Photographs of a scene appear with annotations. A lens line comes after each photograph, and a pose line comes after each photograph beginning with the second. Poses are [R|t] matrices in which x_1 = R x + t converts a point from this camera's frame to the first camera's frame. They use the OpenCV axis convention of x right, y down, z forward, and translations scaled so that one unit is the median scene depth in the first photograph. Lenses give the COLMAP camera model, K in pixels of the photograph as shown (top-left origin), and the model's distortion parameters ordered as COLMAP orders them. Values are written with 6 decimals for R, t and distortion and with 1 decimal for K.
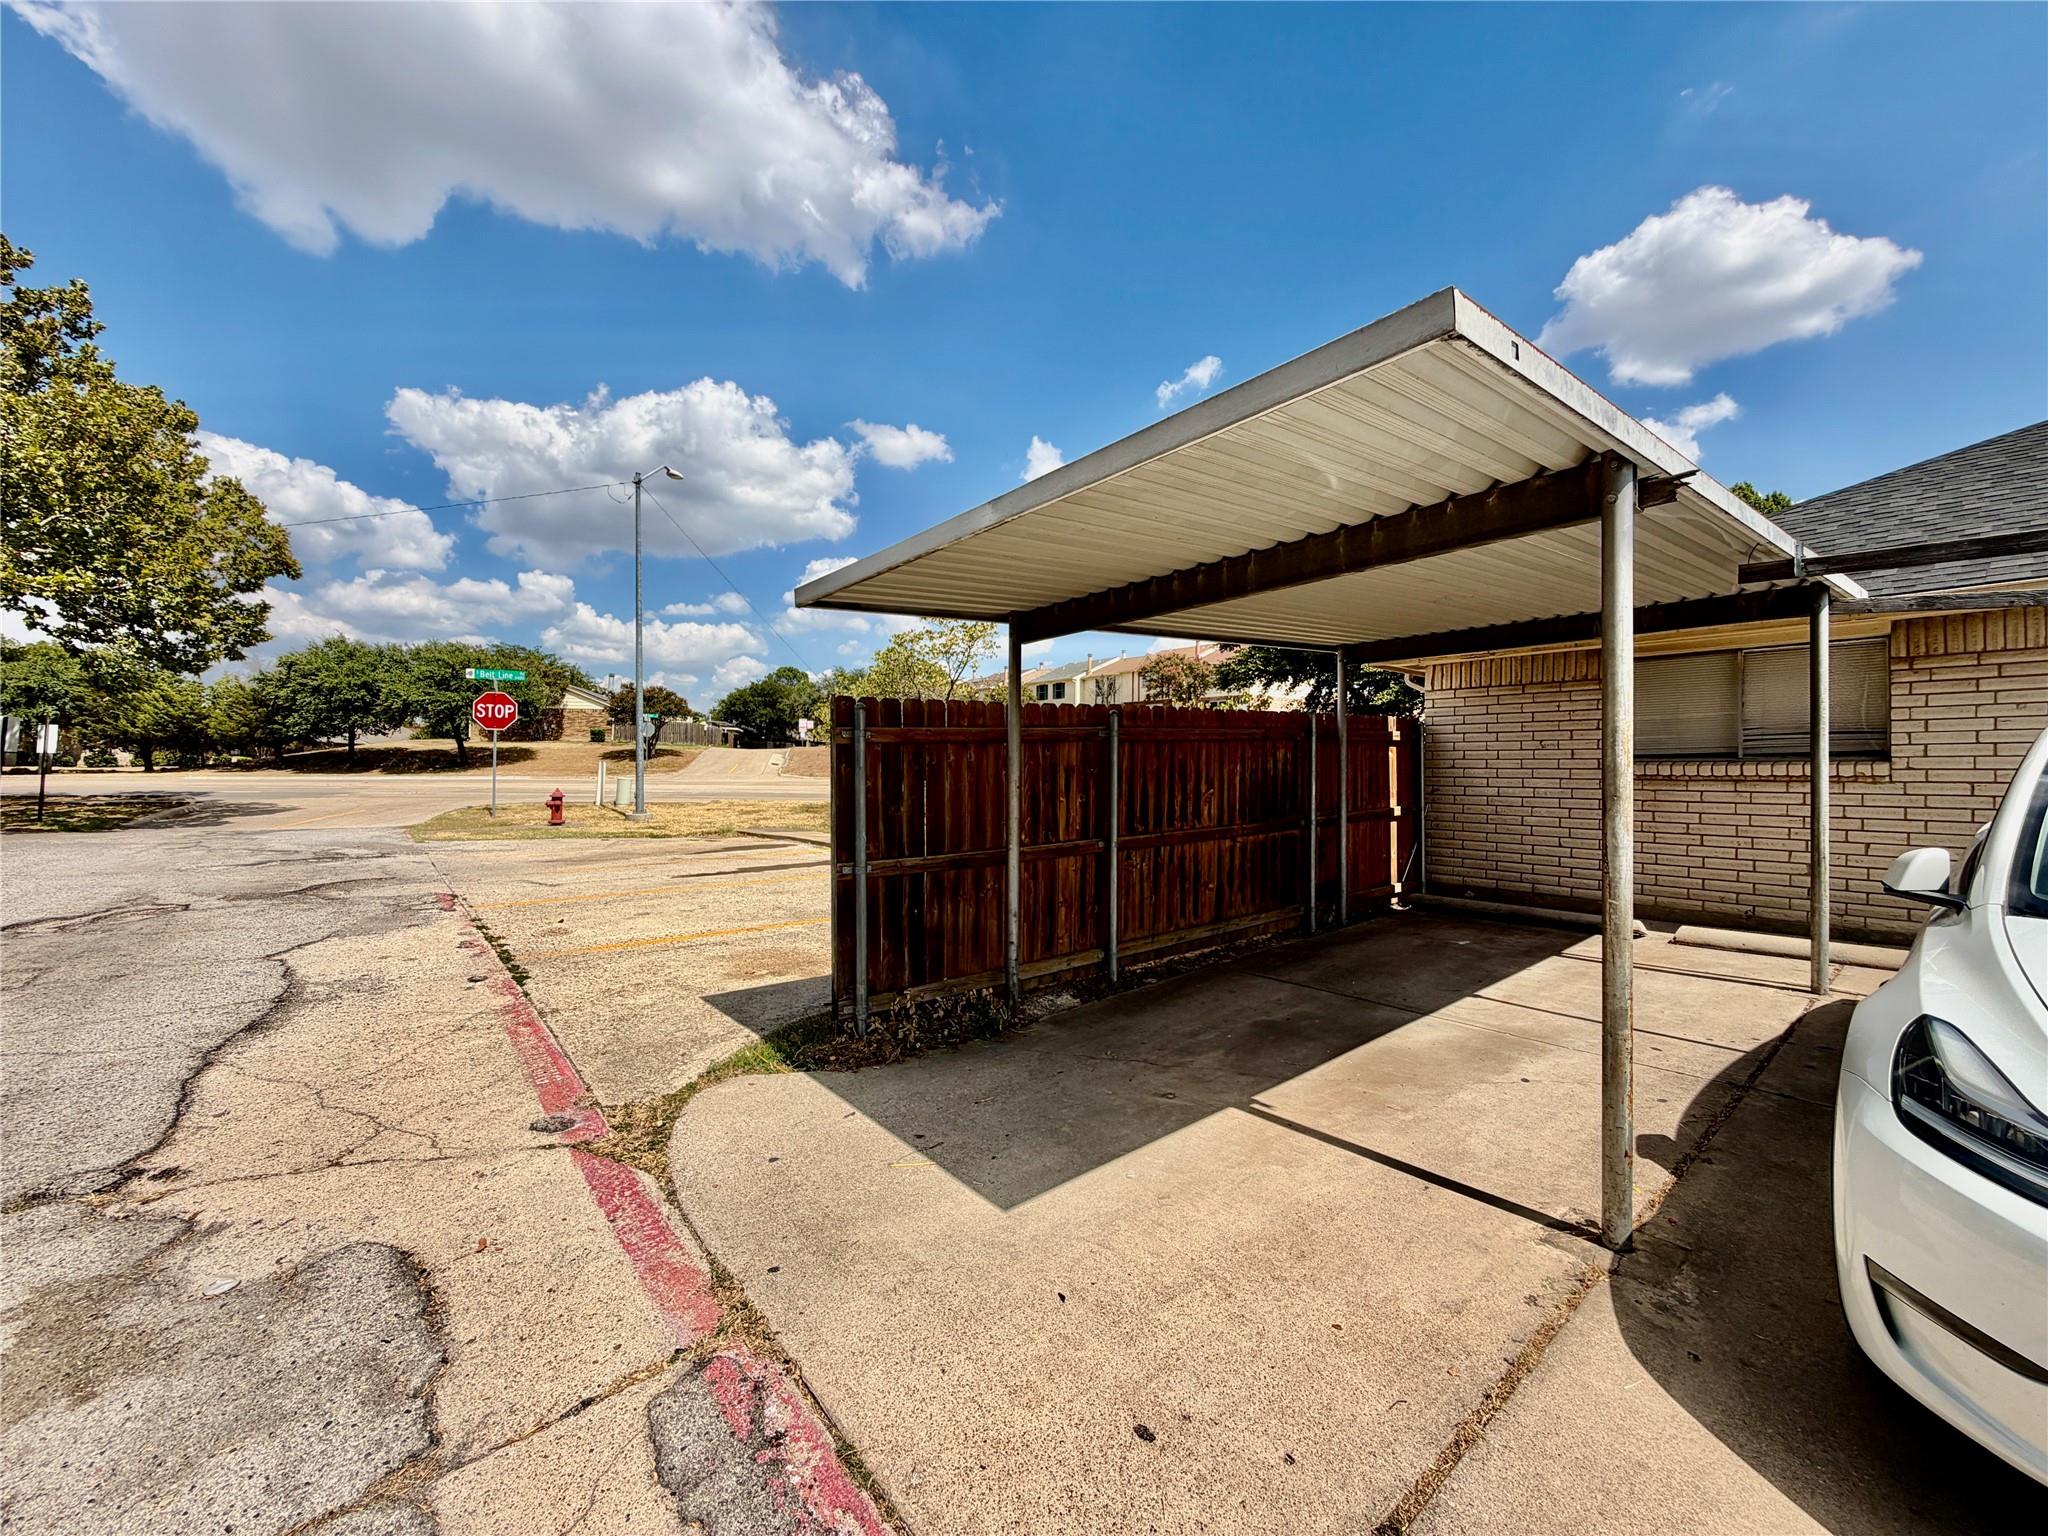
lens RADIAL K [[816.5, 0, 1018.6], [0, 816.5, 772.2], [0, 0, 1]] dist [-0.001999, -0.000027]
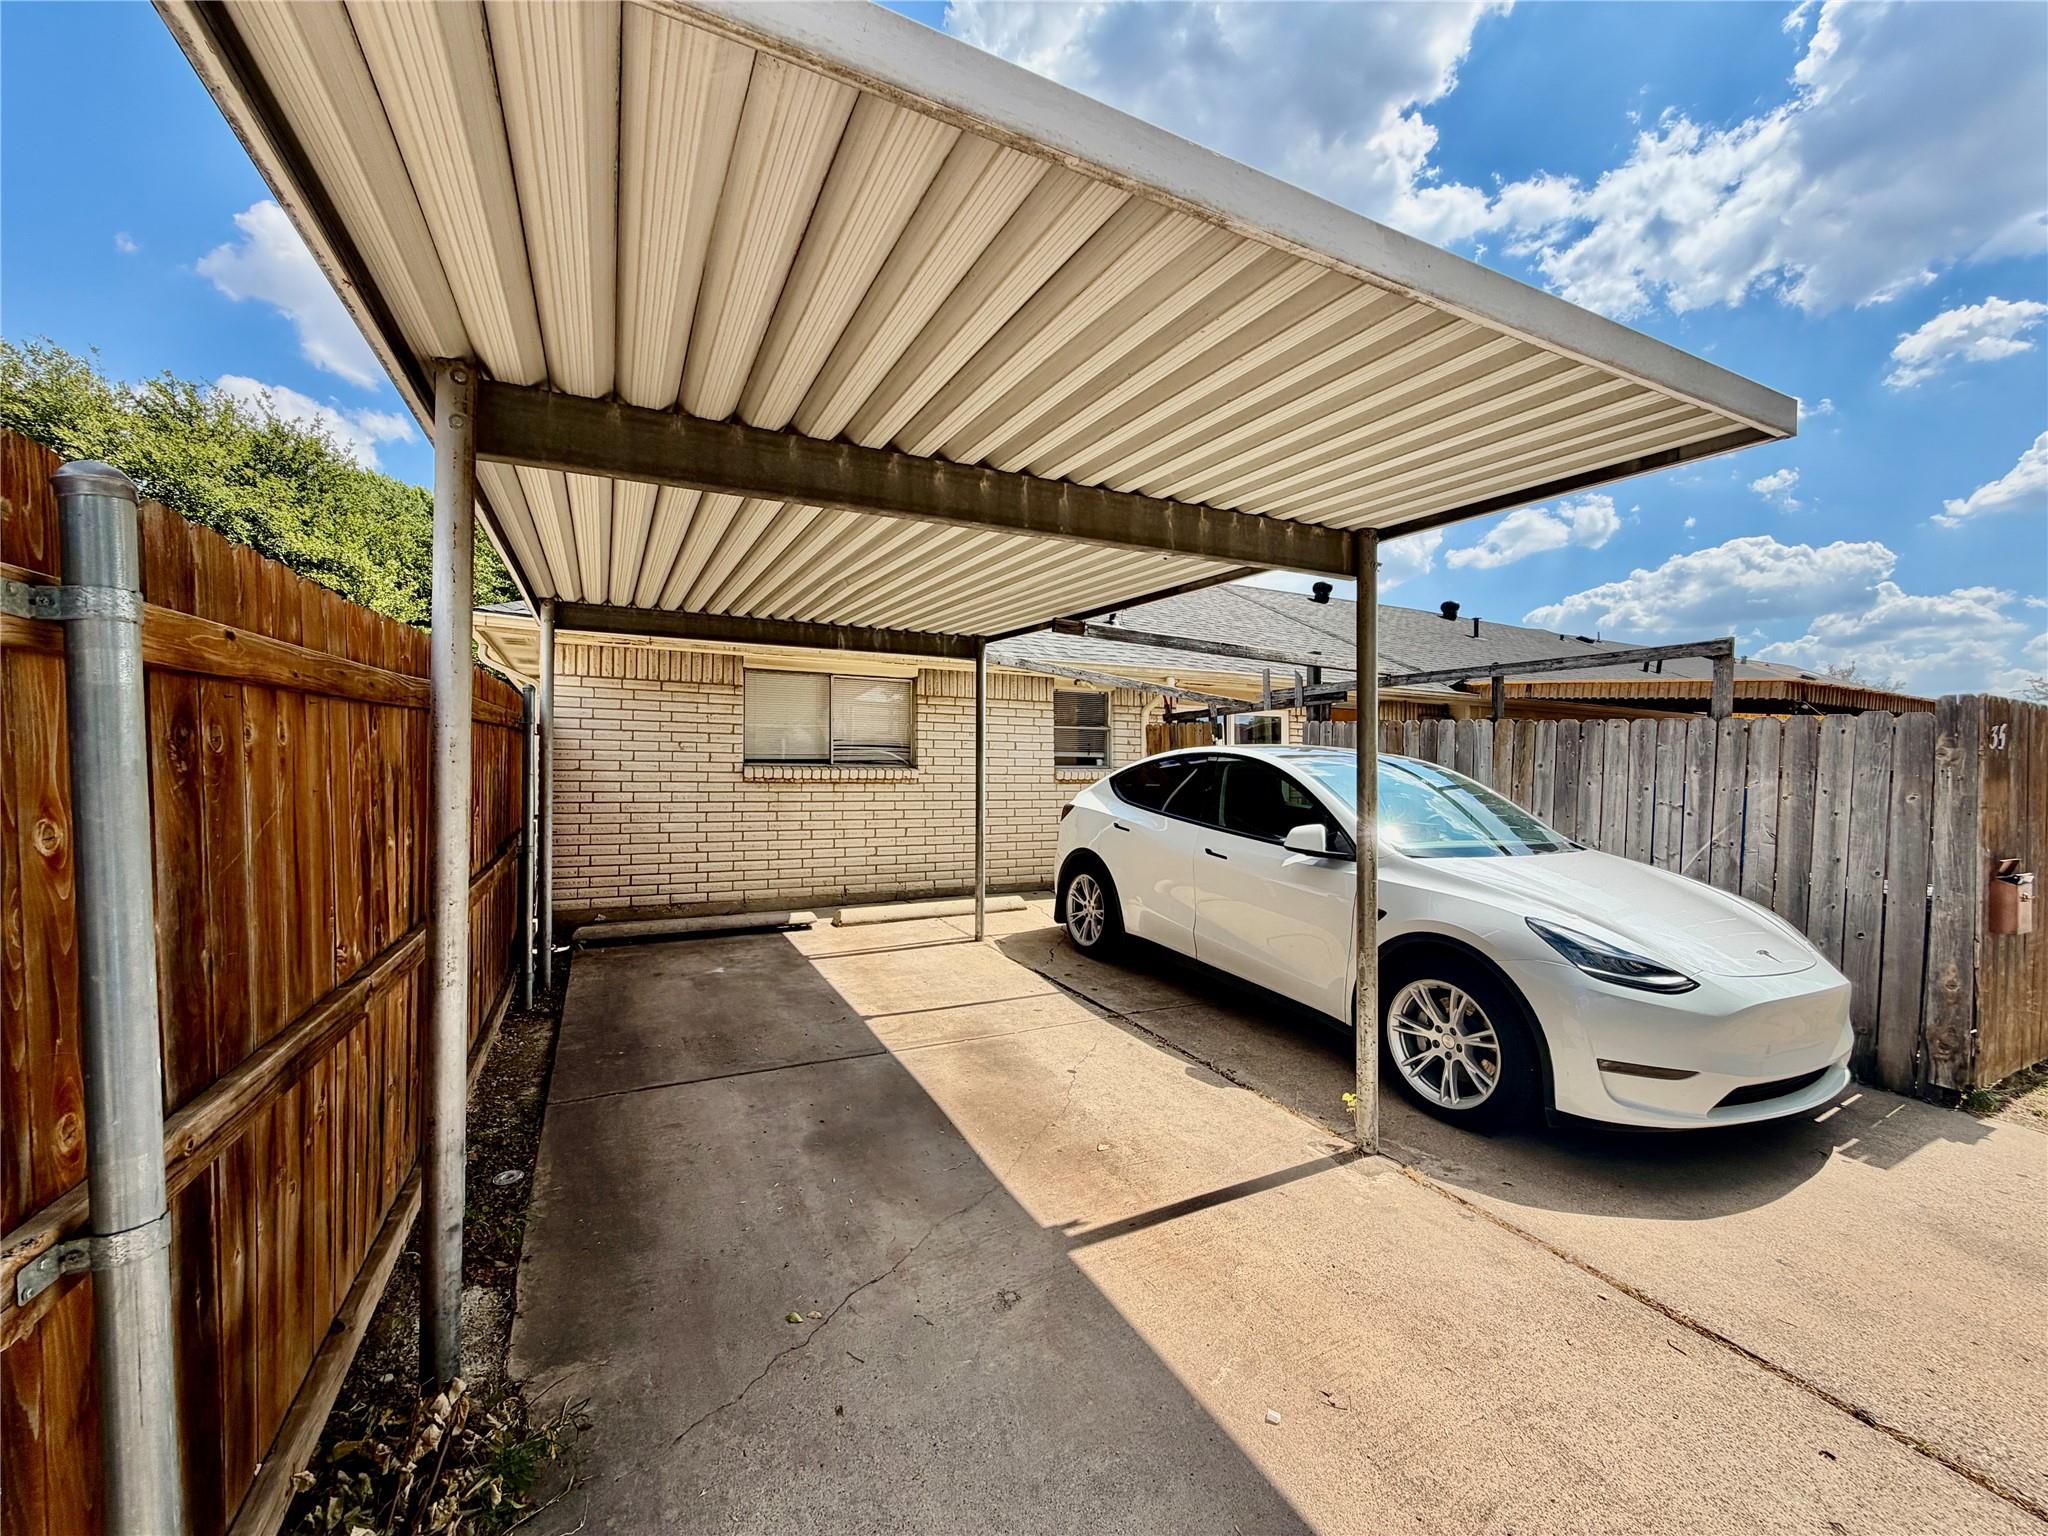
lens RADIAL K [[816.5, 0, 1017.0], [0, 816.5, 769.2], [0, 0, 1]] dist [-0.001999, -0.000027]
pose [[0.203418, 0.006933, 0.979067, -0.334496], [-0.001451, 0.999976, -0.006779, -0.002508], [-0.979091, -0.000042, 0.203424, 0.679697]]
